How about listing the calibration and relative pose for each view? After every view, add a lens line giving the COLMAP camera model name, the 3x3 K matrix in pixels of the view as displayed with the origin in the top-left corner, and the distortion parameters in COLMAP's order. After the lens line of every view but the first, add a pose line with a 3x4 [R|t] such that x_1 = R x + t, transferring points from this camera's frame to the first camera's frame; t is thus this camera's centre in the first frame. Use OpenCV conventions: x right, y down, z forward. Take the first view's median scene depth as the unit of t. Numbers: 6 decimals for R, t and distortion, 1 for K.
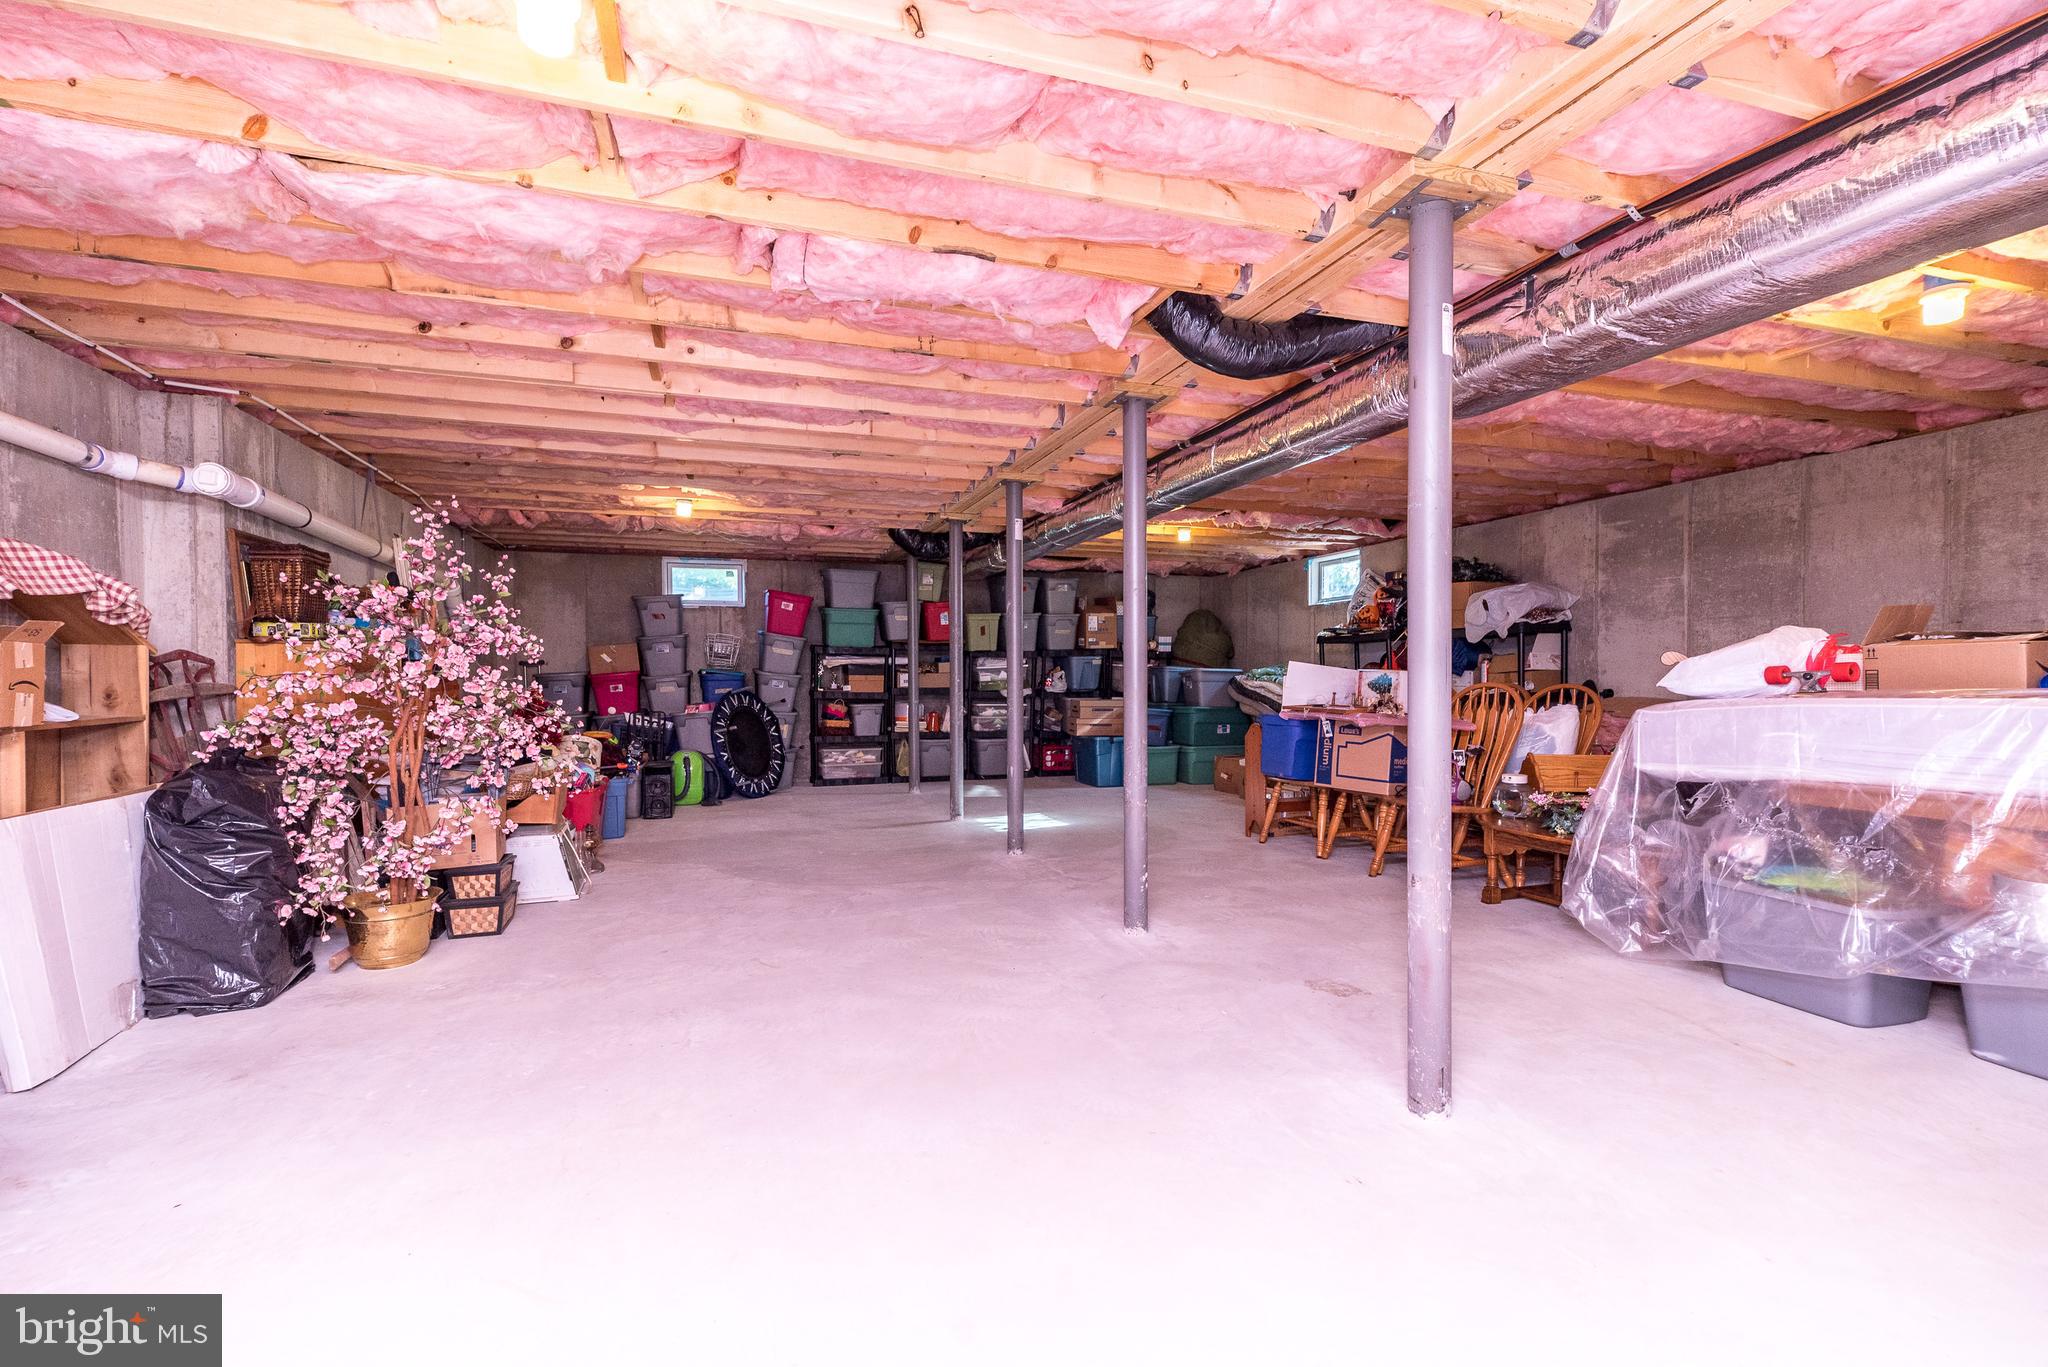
lens RADIAL K [[896.3, 0, 1024.3], [0, 896.3, 689.2], [0, 0, 1]] dist [0.005961, 0.000424]
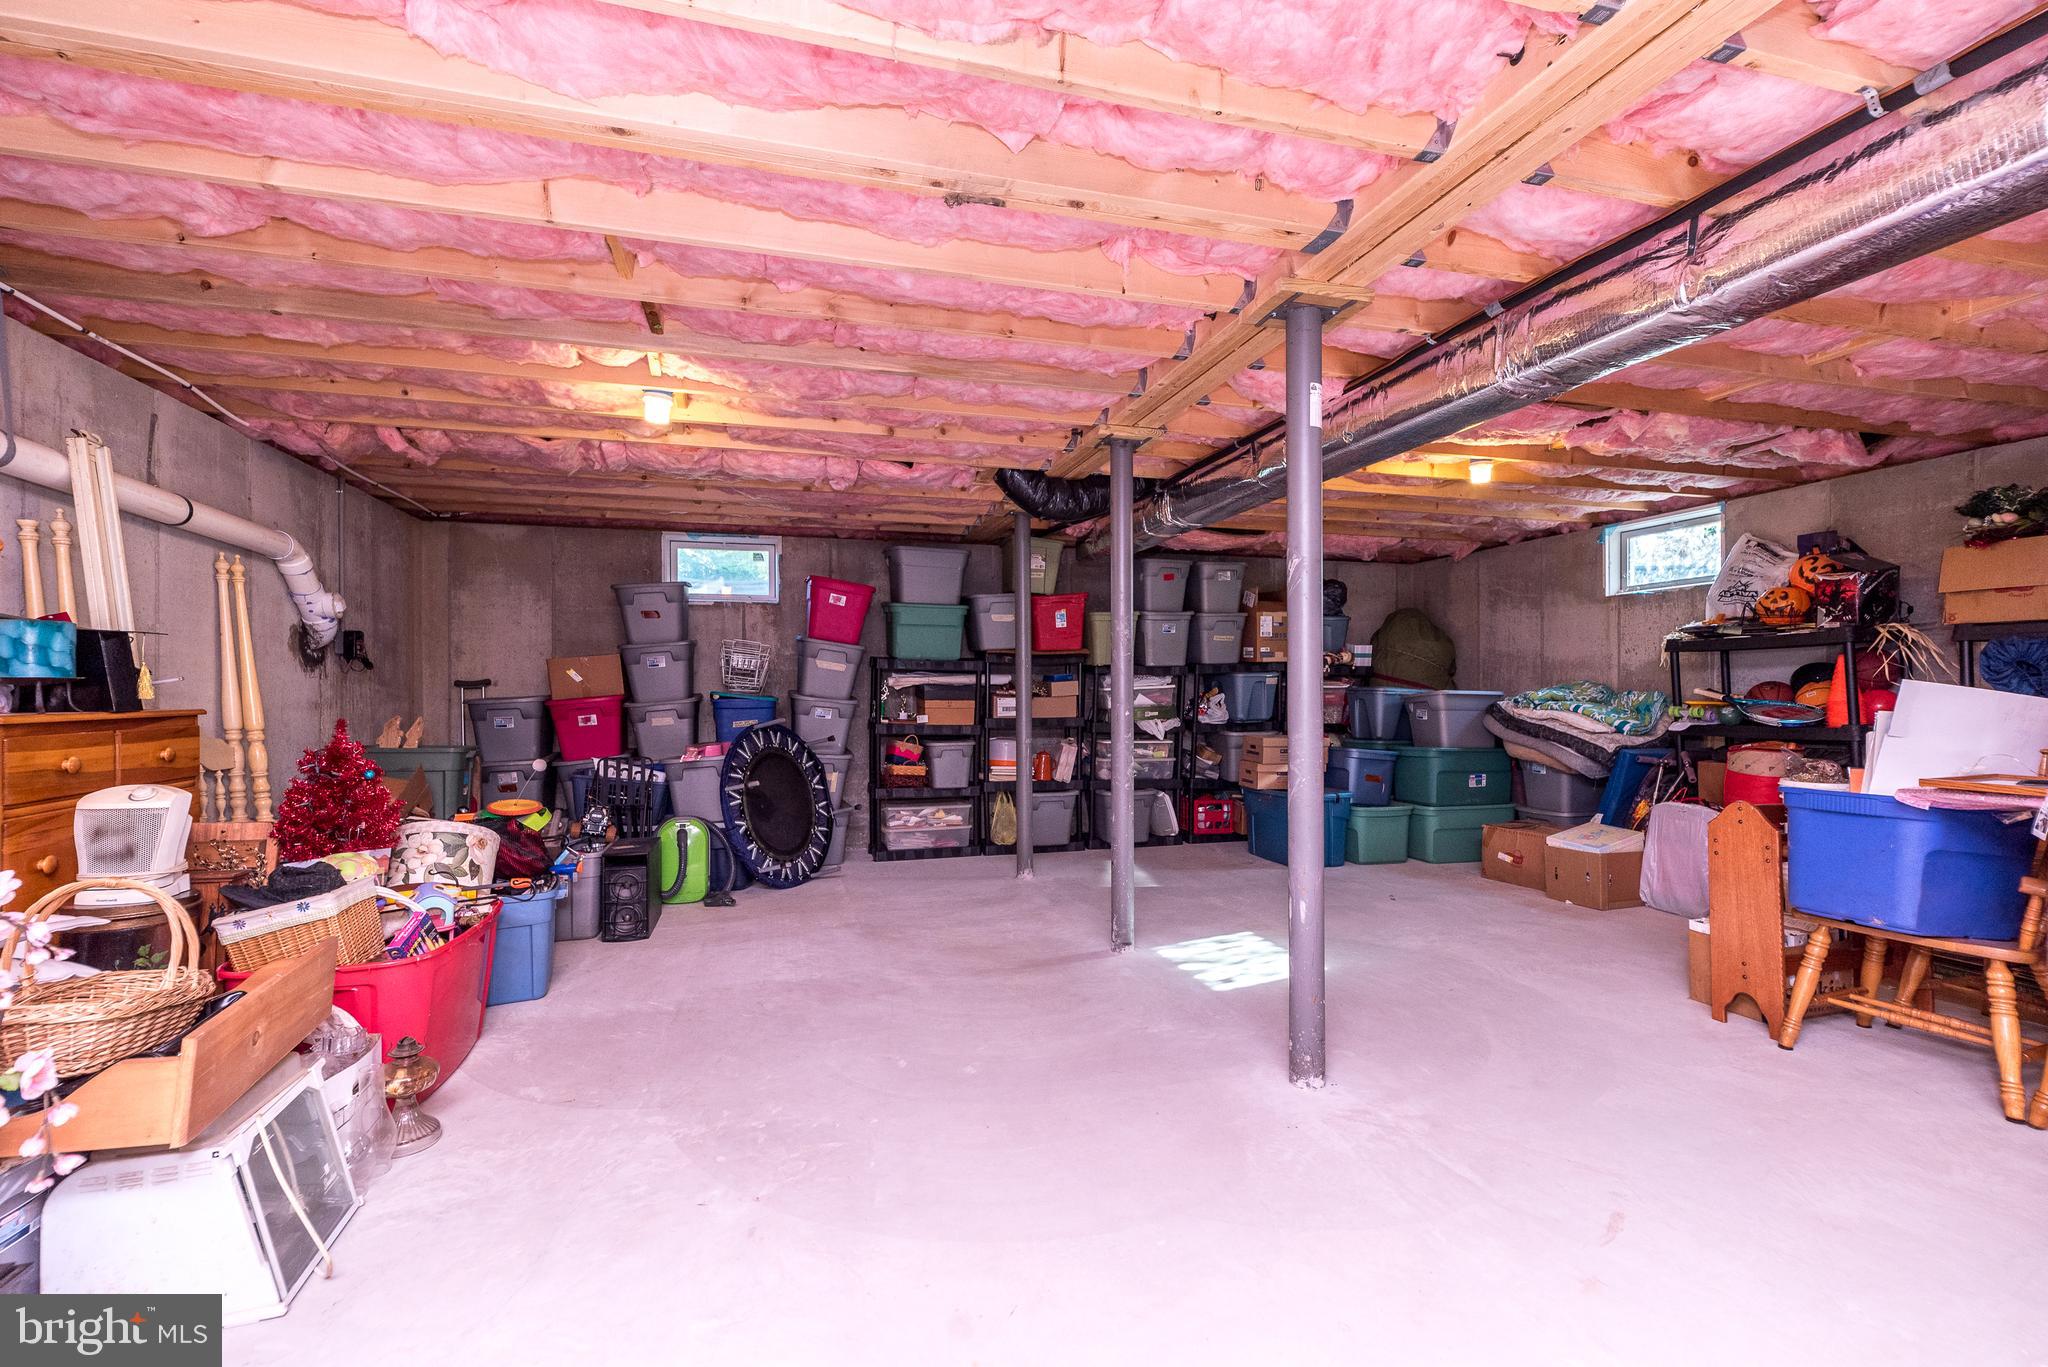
lens RADIAL K [[896.3, 0, 1024.3], [0, 896.3, 689.2], [0, 0, 1]] dist [0.005961, 0.000424]
pose [[0.998632, -0.000247, -0.052282, -0.082861], [-0.000824, 0.999790, -0.020459, -0.010120], [0.052276, 0.020474, 0.998423, 0.312552]]
